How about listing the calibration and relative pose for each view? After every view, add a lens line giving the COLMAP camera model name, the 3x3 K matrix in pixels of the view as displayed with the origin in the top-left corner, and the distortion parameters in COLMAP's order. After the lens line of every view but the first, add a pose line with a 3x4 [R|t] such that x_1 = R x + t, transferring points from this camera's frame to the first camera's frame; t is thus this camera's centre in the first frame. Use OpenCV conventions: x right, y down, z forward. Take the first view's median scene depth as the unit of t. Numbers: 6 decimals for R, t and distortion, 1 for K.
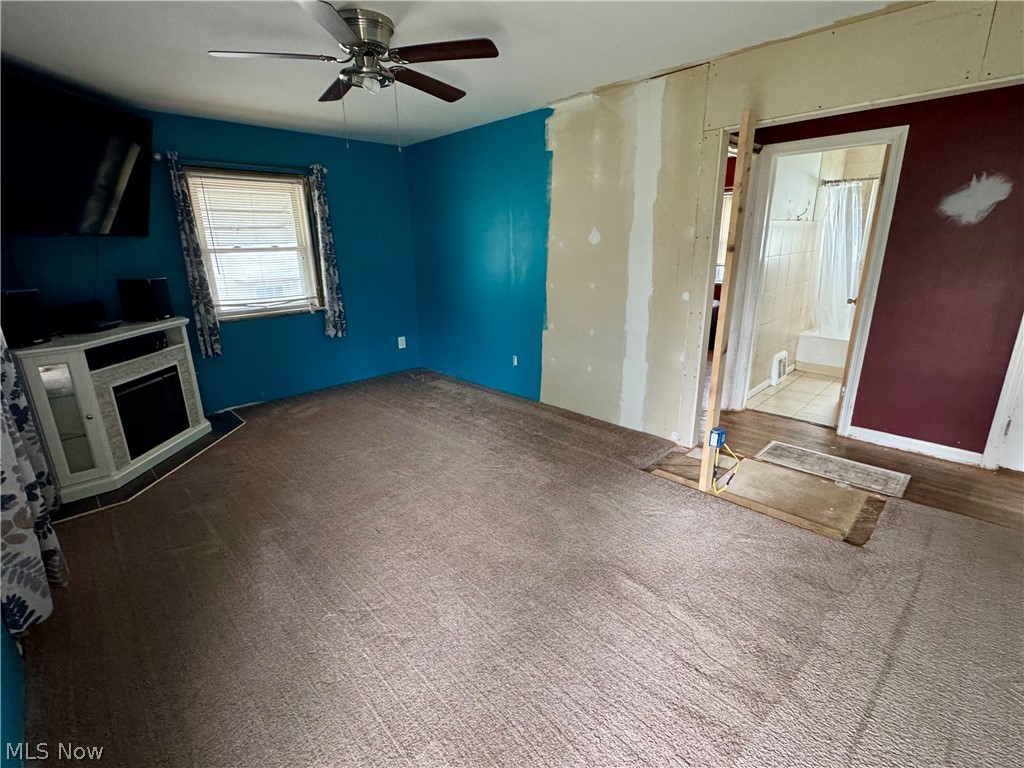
lens RADIAL K [[468.2, 0, 506.1], [0, 468.2, 388.3], [0, 0, 1]] dist [-0.006506, 0.000690]
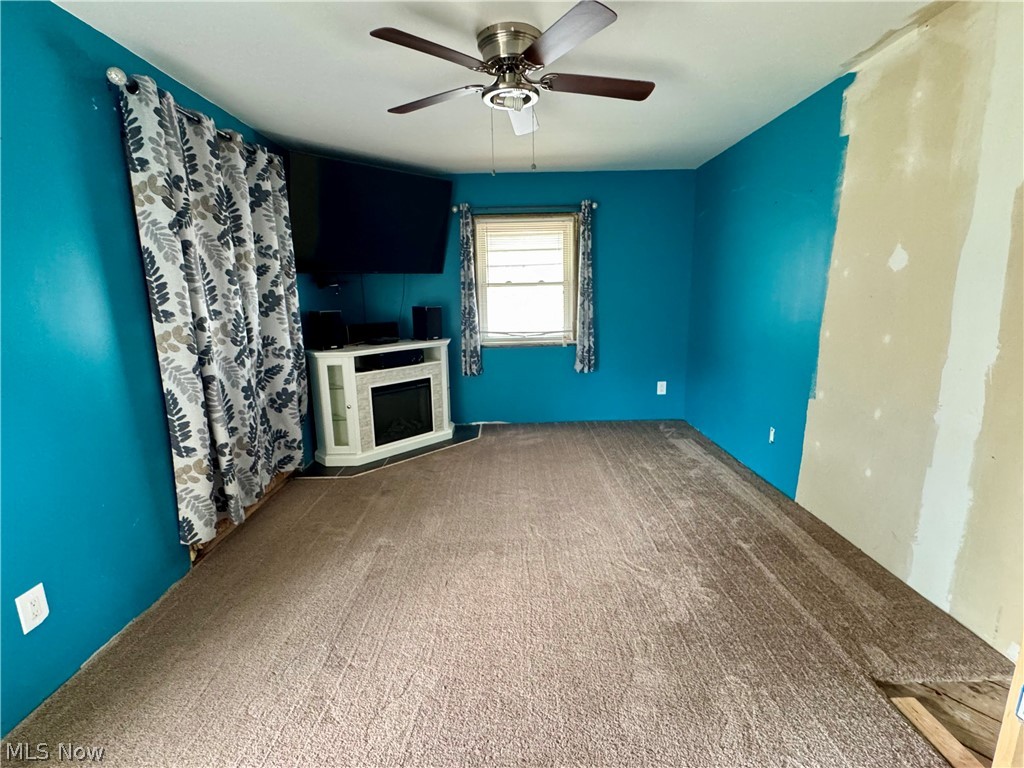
lens RADIAL K [[468.2, 0, 506.1], [0, 468.2, 388.3], [0, 0, 1]] dist [-0.006506, 0.000690]
pose [[0.723905, 0.144192, -0.674663, 0.235555], [-0.196714, 0.980460, -0.001524, -0.056431], [0.661260, 0.133819, 0.738124, 0.229462]]
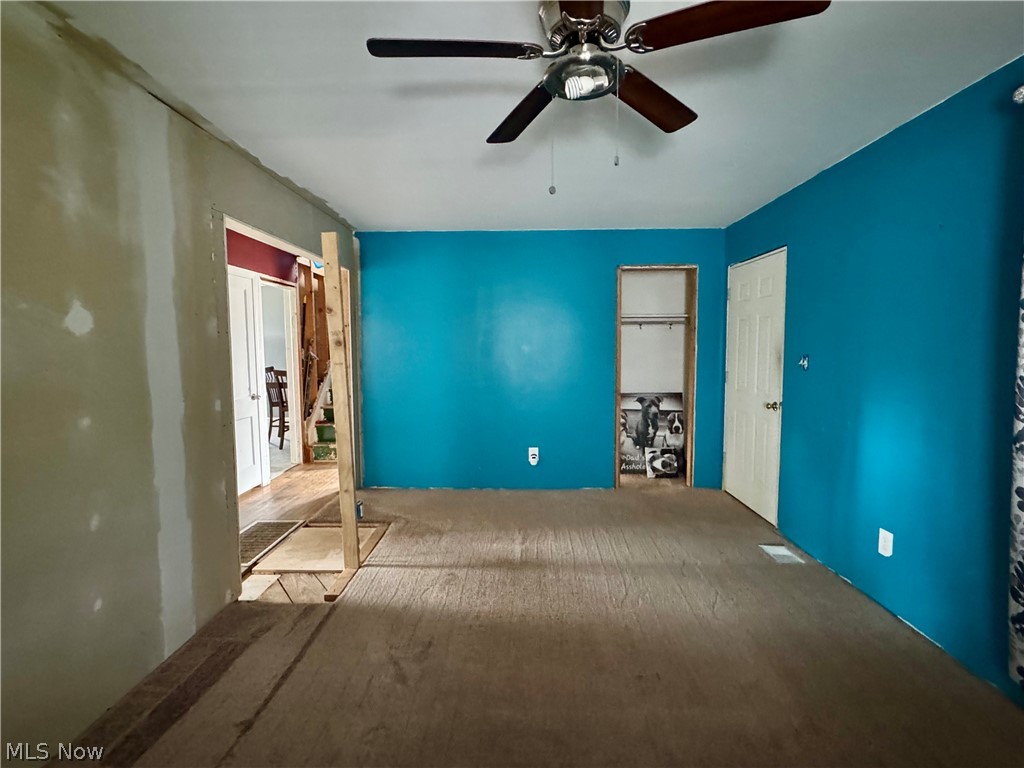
lens RADIAL K [[468.2, 0, 506.1], [0, 468.2, 388.3], [0, 0, 1]] dist [-0.006506, 0.000690]
pose [[-0.684728, -0.040058, 0.727697, -0.409746], [0.231747, 0.934695, 0.269516, -0.267635], [-0.690971, 0.353187, -0.630728, 0.955044]]
